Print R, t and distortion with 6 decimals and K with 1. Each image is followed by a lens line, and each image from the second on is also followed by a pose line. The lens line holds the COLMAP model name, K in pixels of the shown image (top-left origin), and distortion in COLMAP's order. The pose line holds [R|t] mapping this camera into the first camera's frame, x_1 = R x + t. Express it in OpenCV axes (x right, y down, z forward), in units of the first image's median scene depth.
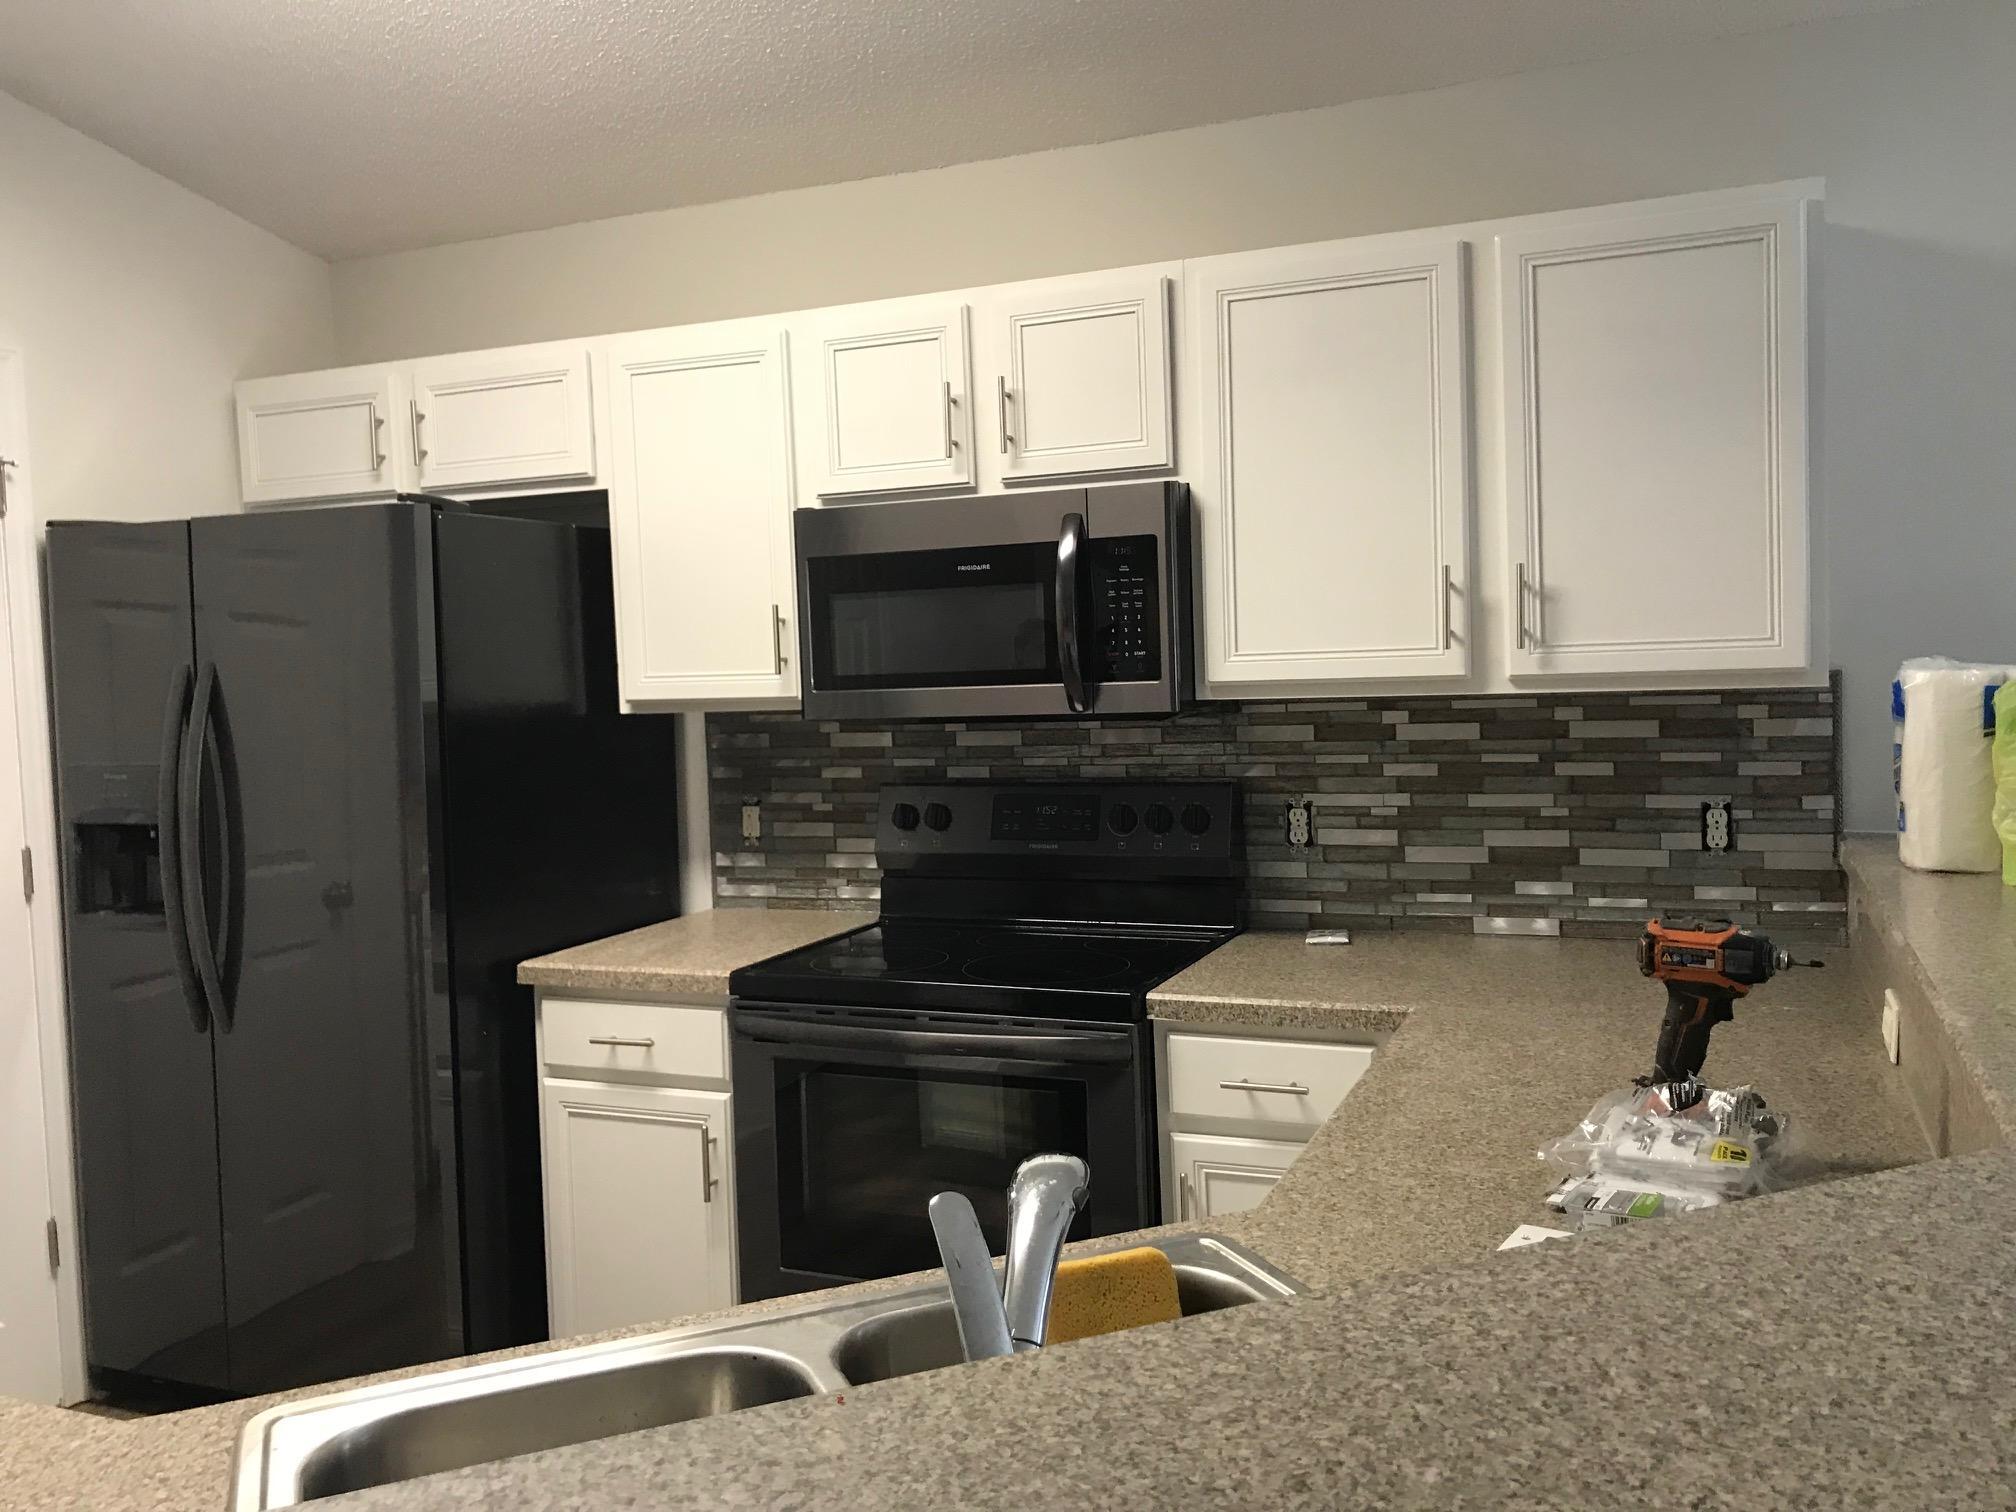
lens RADIAL K [[1630.9, 0, 1008.0], [0, 1630.9, 756.0], [0, 0, 1]] dist [0.118707, -0.265093]
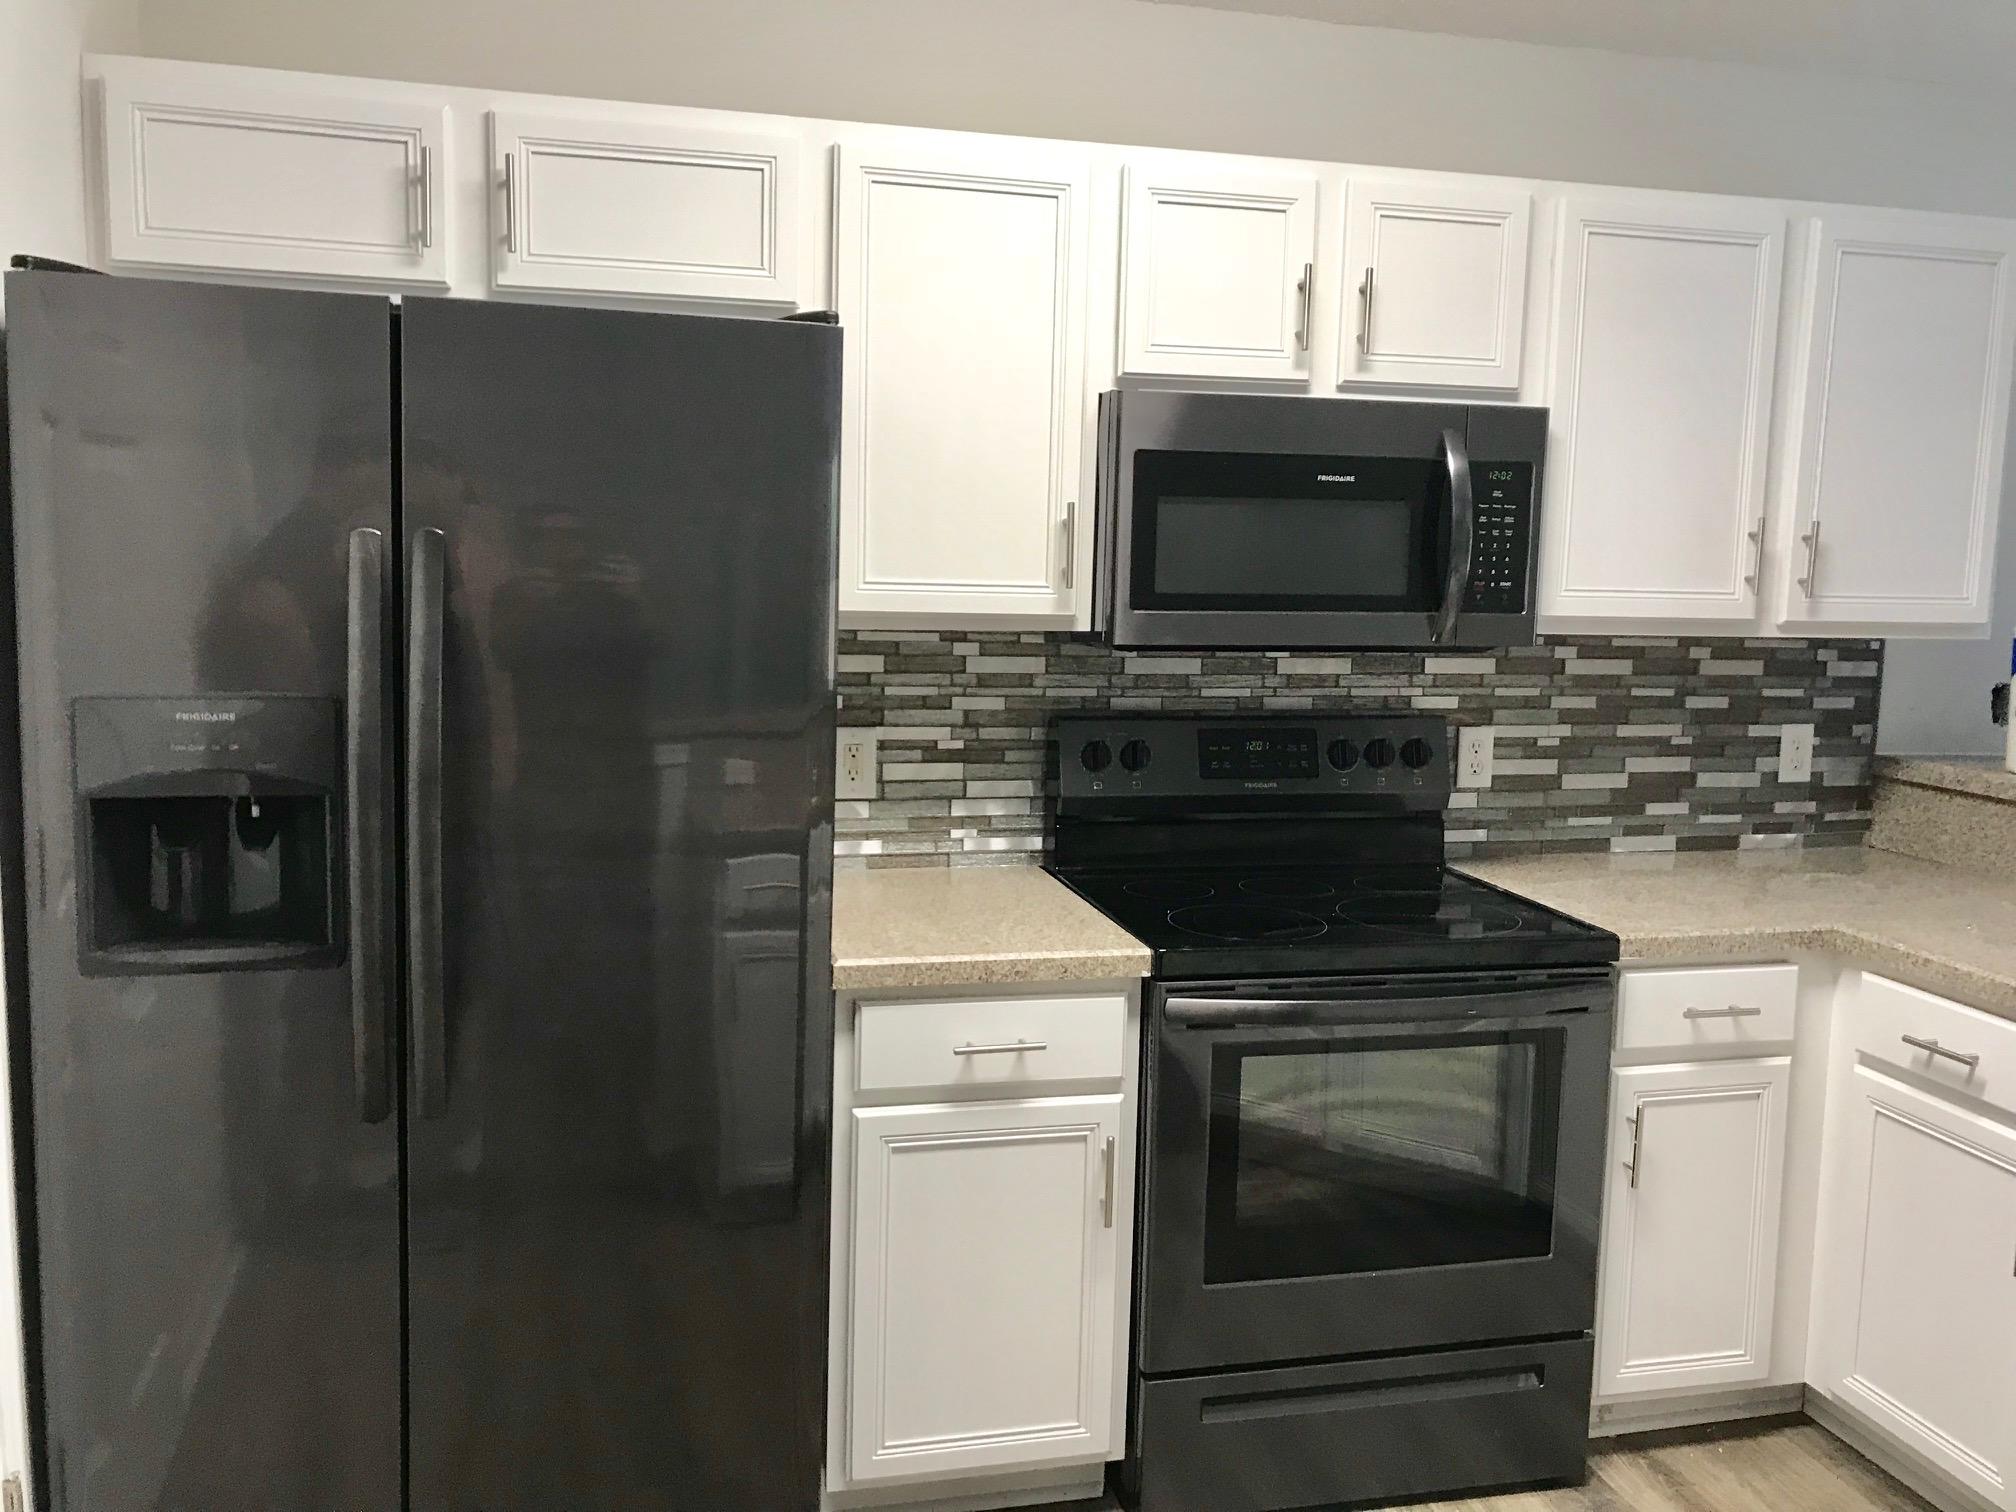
lens RADIAL K [[1630.9, 0, 1008.0], [0, 1630.9, 756.0], [0, 0, 1]] dist [0.118707, -0.265093]
pose [[0.801336, -0.020584, 0.597861, -0.690080], [-0.012876, 0.998583, 0.051639, -0.007384], [-0.598076, -0.049078, 0.799935, 0.368361]]
